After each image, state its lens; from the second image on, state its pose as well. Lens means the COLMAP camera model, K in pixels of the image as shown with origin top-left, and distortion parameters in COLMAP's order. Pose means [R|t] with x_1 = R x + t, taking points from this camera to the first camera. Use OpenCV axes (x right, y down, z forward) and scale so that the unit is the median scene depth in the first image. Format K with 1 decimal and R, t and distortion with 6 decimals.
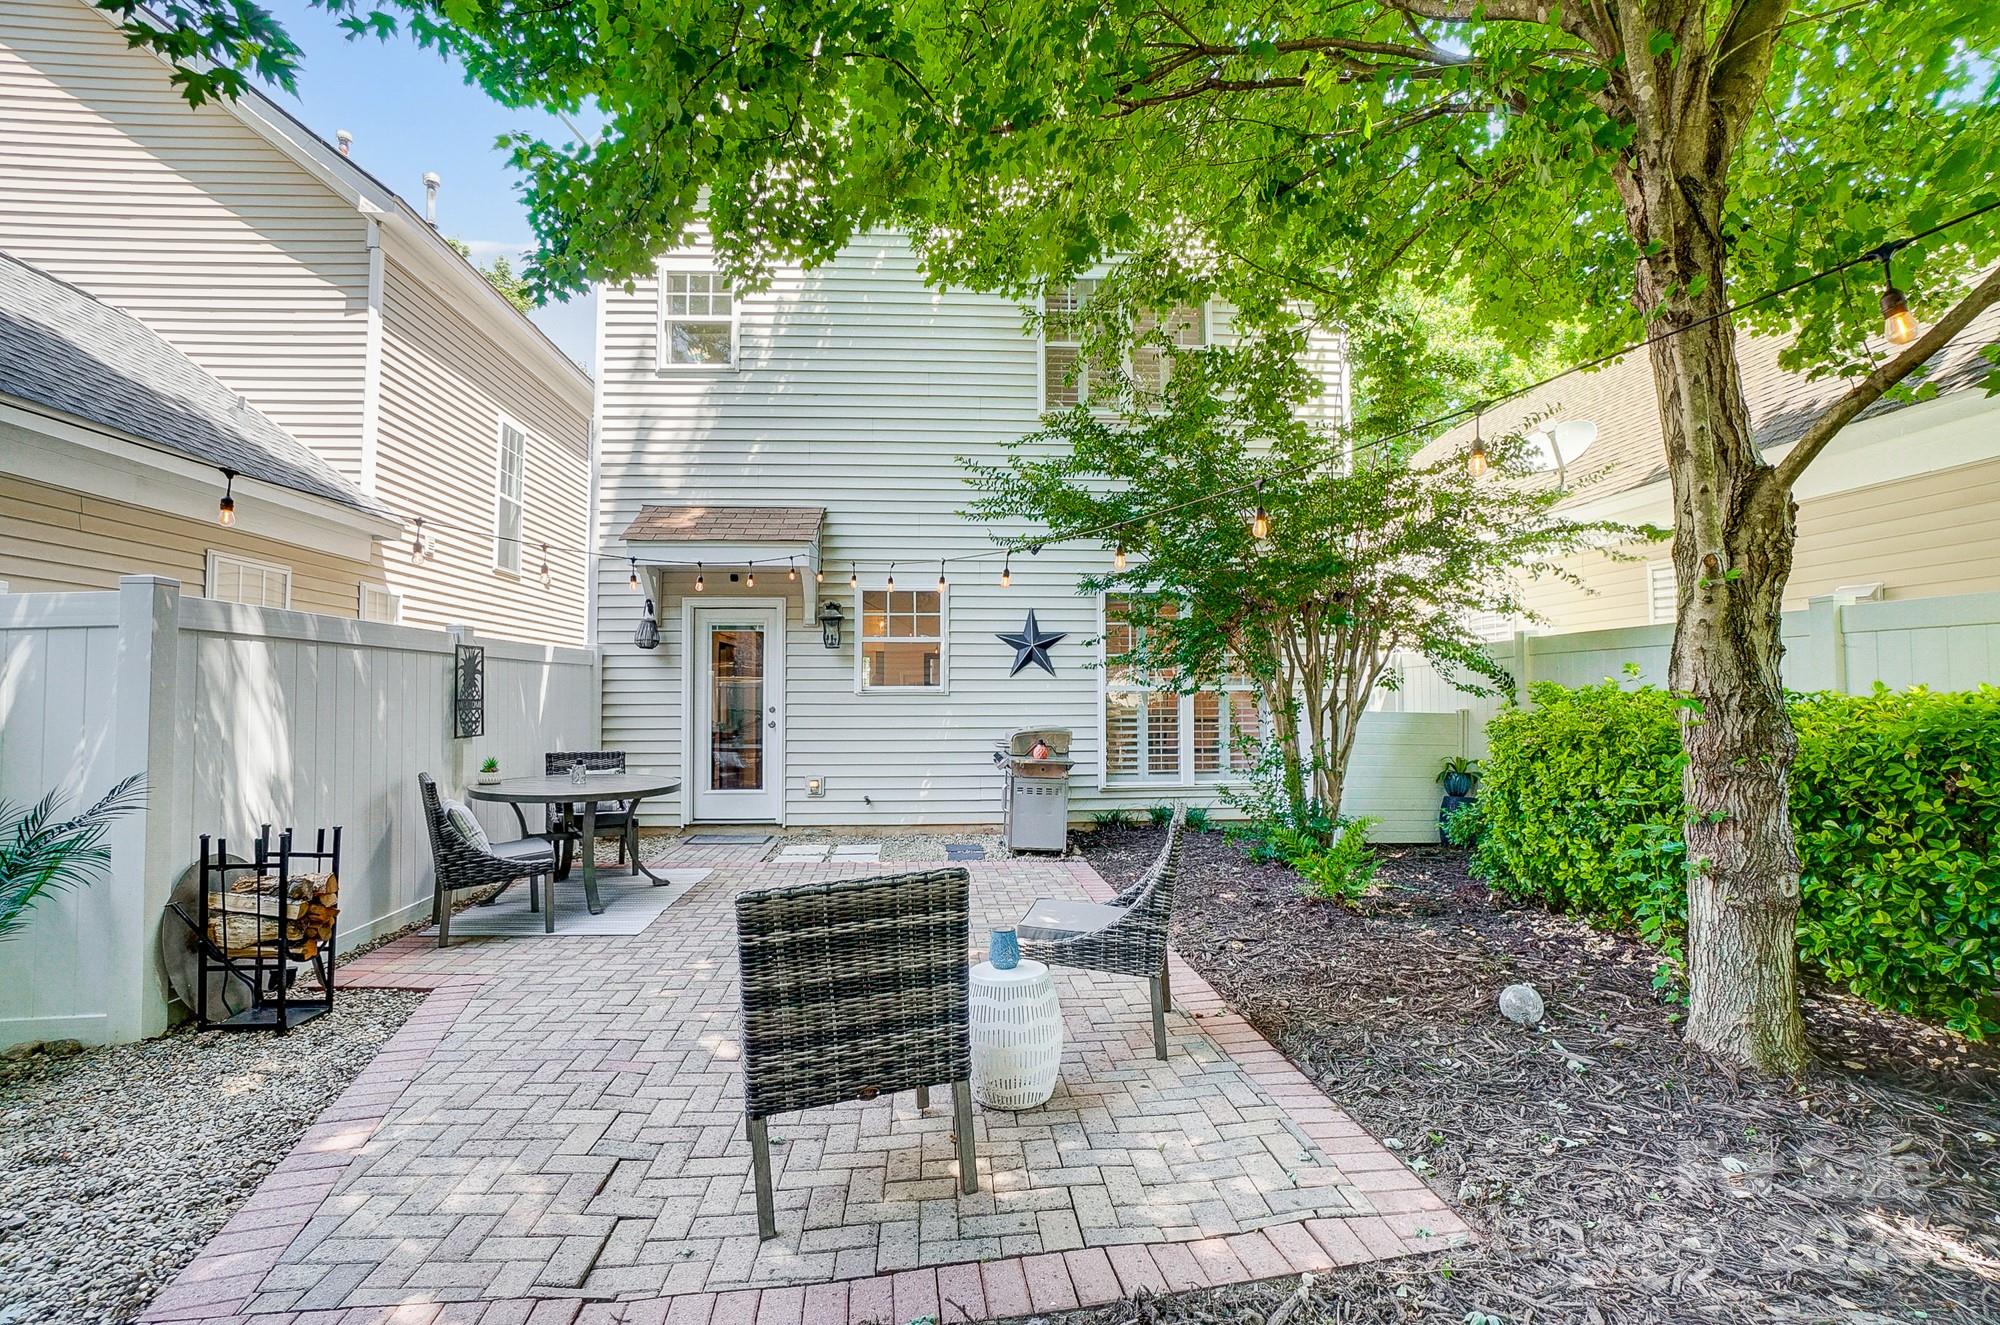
lens RADIAL K [[890.7, 0, 999.4], [0, 890.7, 668.6], [0, 0, 1]] dist [-0.057612, 0.017664]
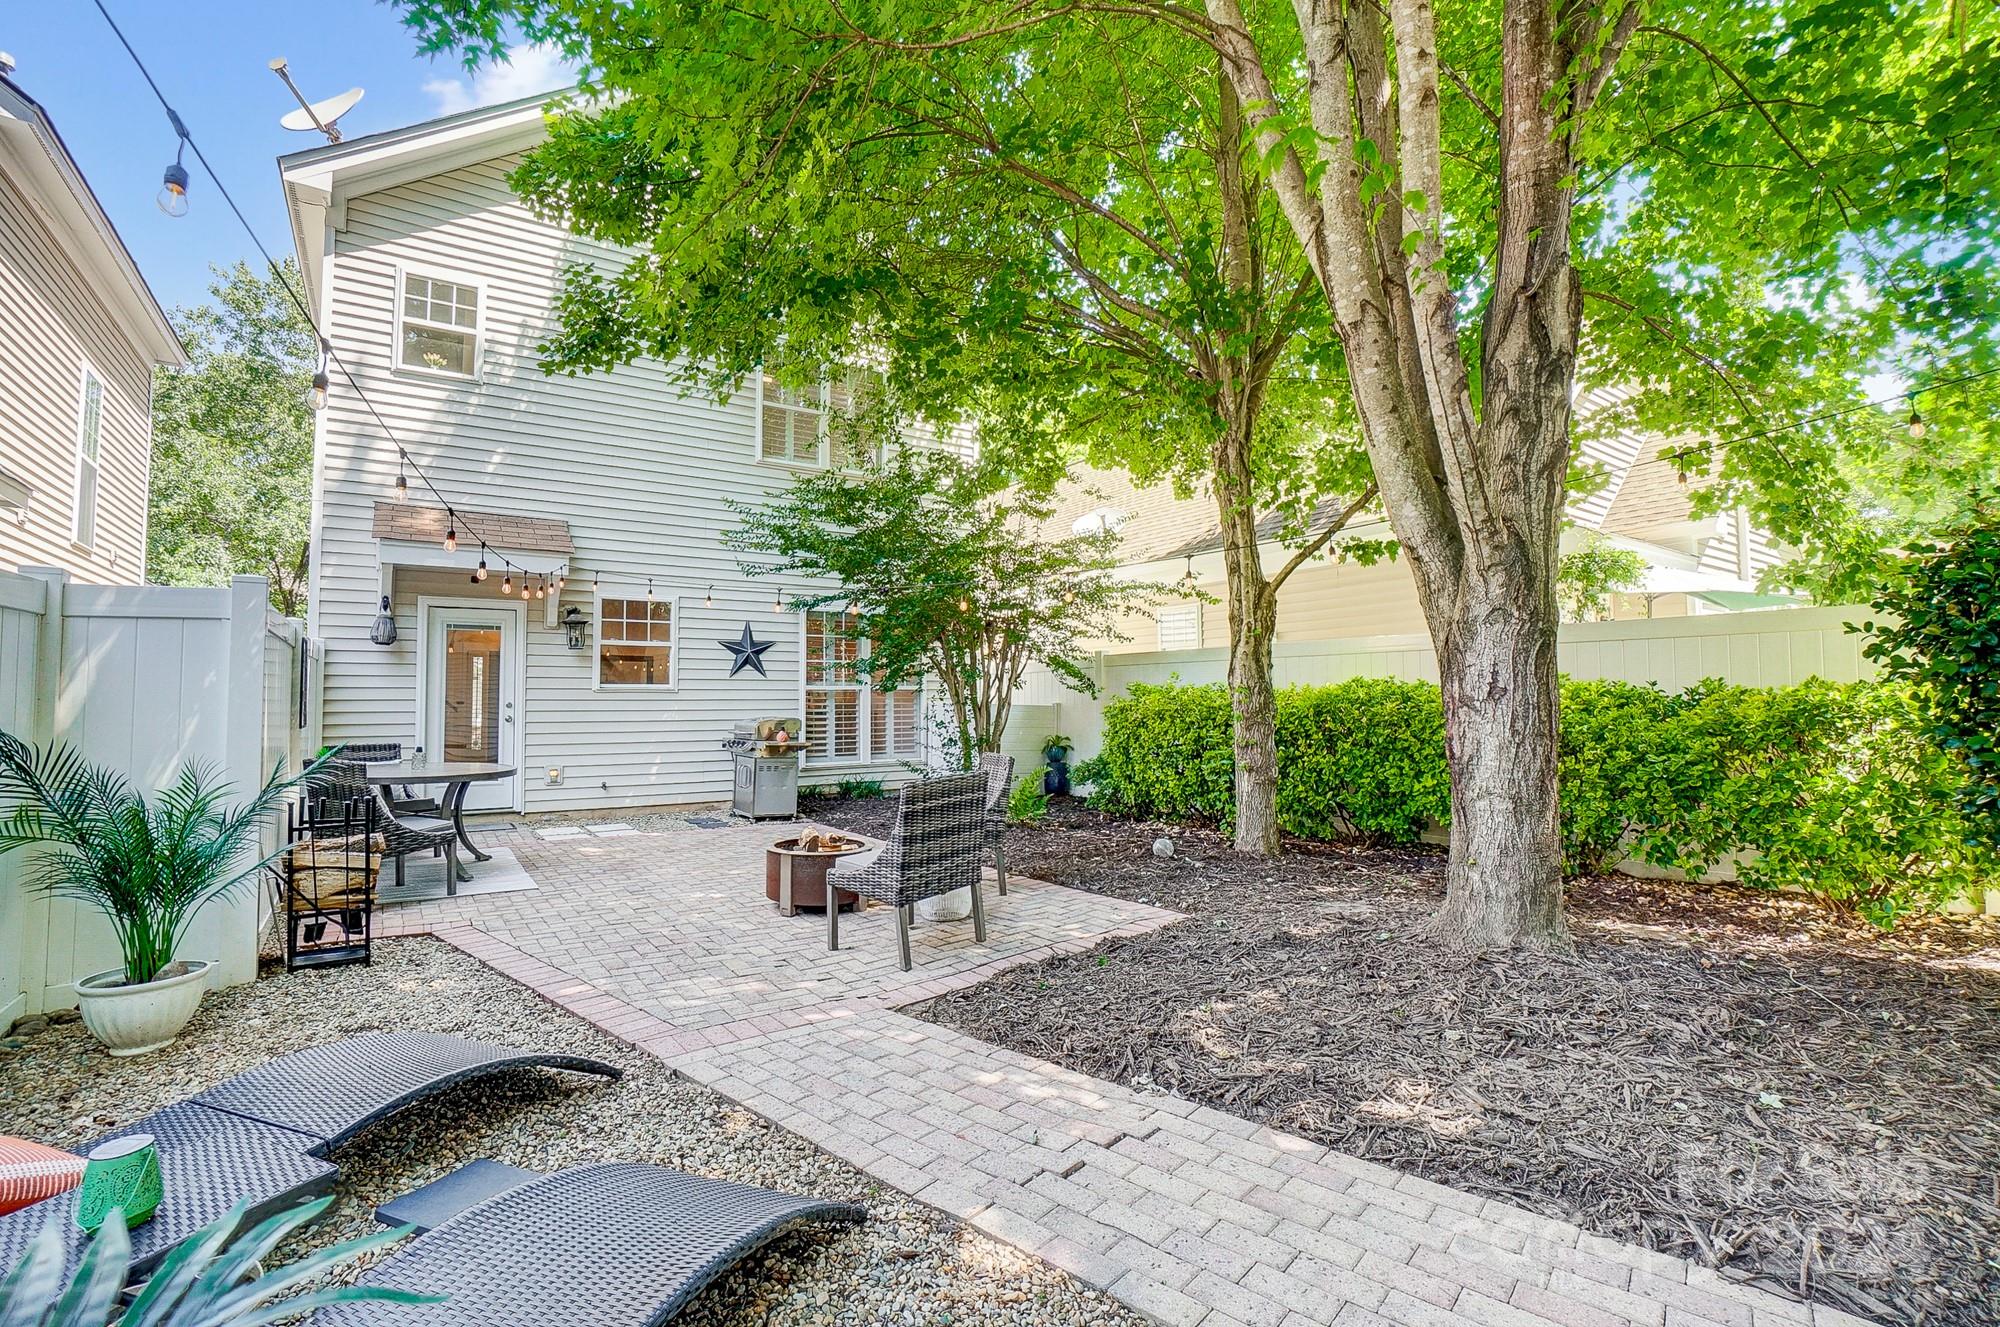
lens RADIAL K [[890.7, 0, 987.1], [0, 890.7, 661.7], [0, 0, 1]] dist [-0.057612, 0.017664]
pose [[0.860727, 0.020420, 0.508658, -0.313580], [-0.012663, 0.999745, -0.018707, 0.006626], [-0.508910, 0.009661, 0.860765, -0.209706]]
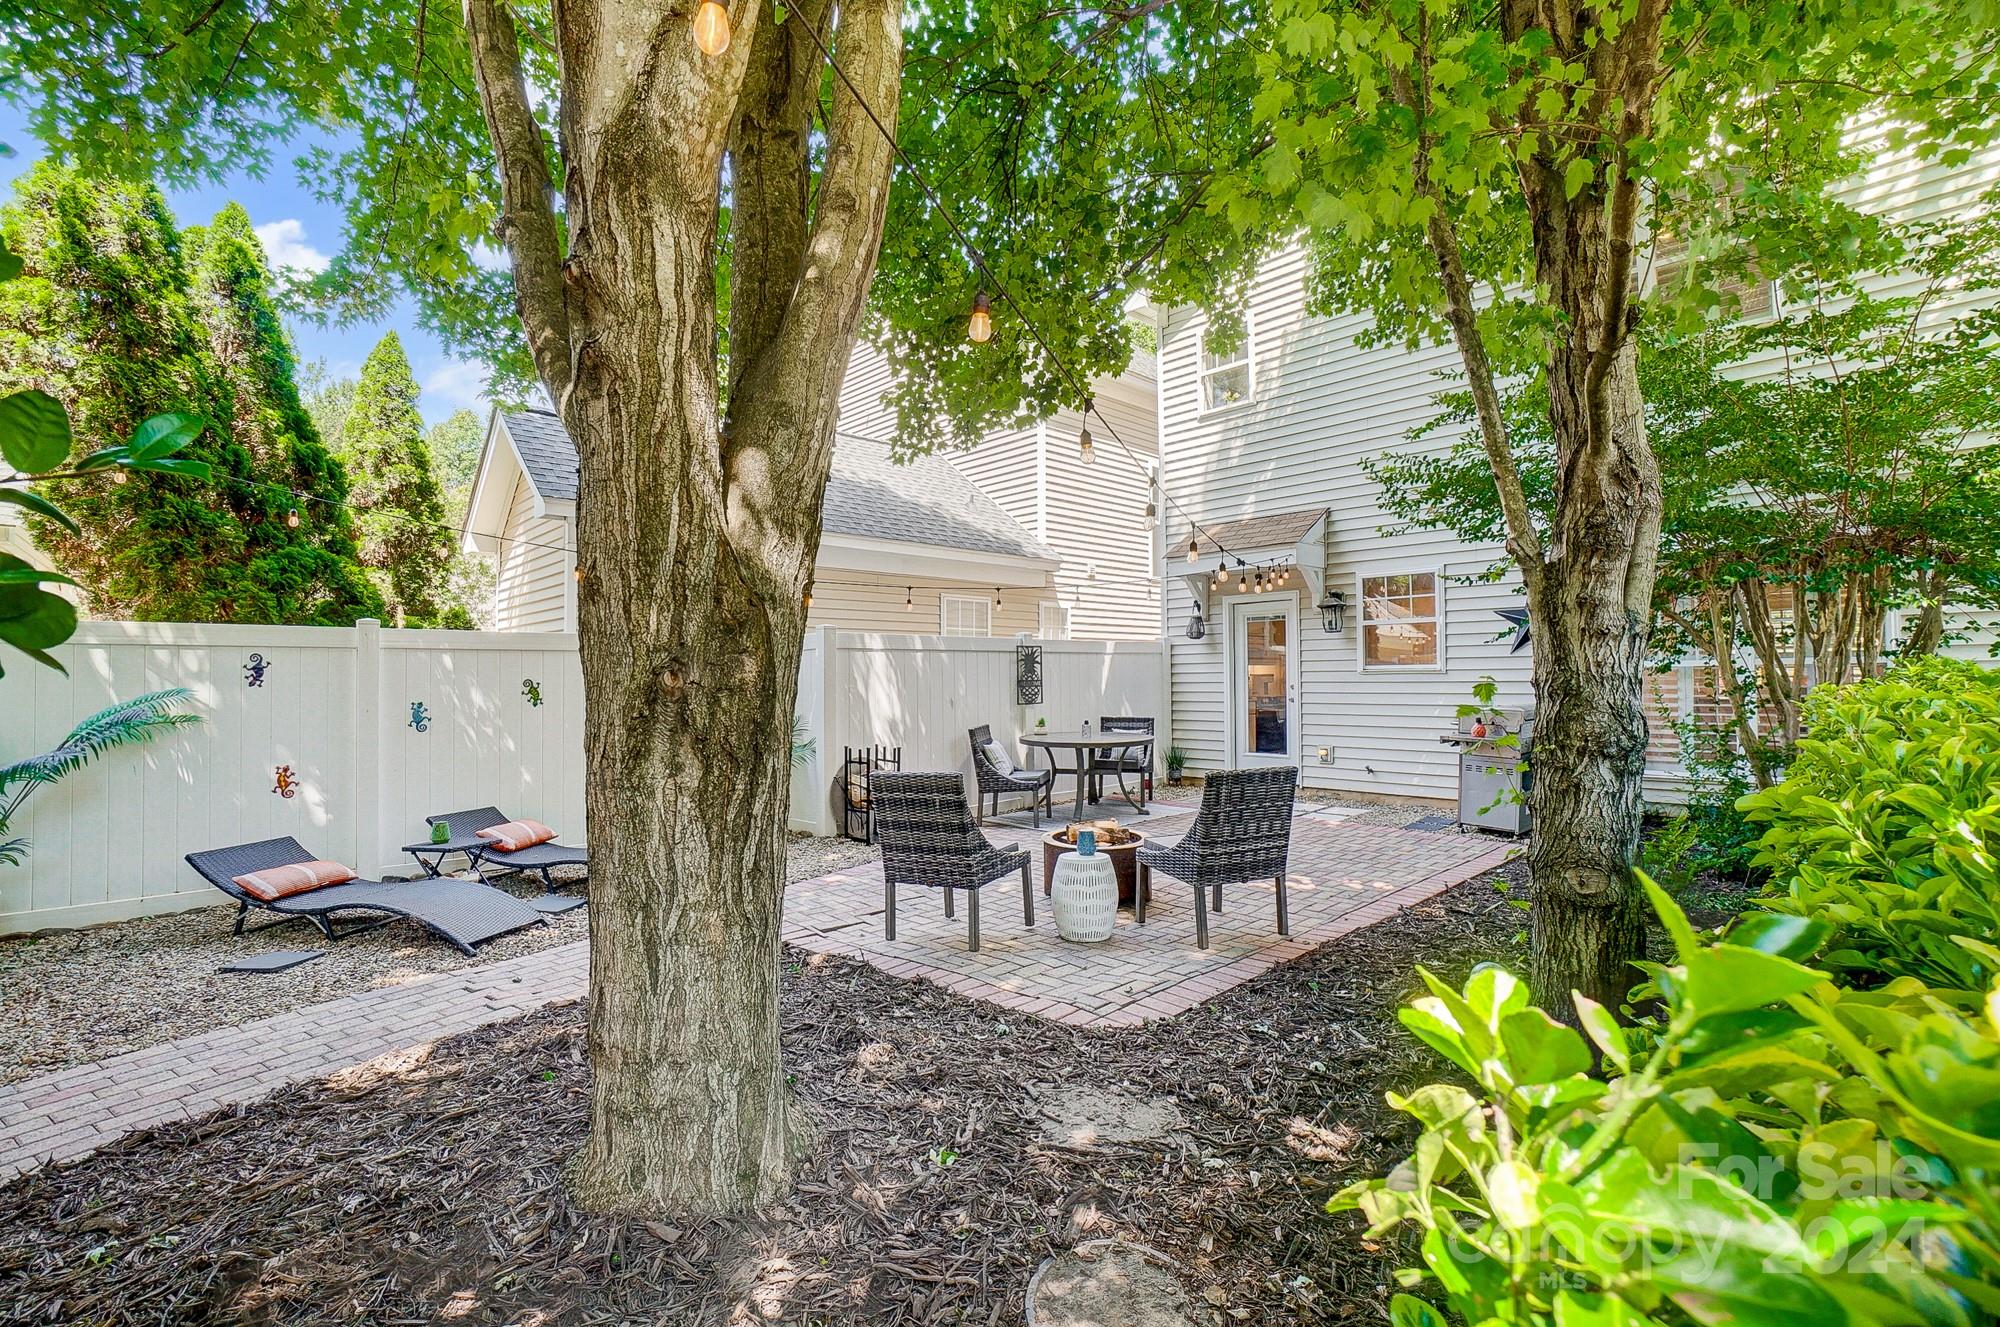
lens RADIAL K [[890.7, 0, 1007.4], [0, 890.7, 663.8], [0, 0, 1]] dist [-0.057612, 0.017664]
pose [[0.636474, -0.014110, -0.771169, 0.425716], [0.031686, 0.999467, 0.007864, -0.005344], [0.770647, -0.029440, 0.636582, -0.032983]]
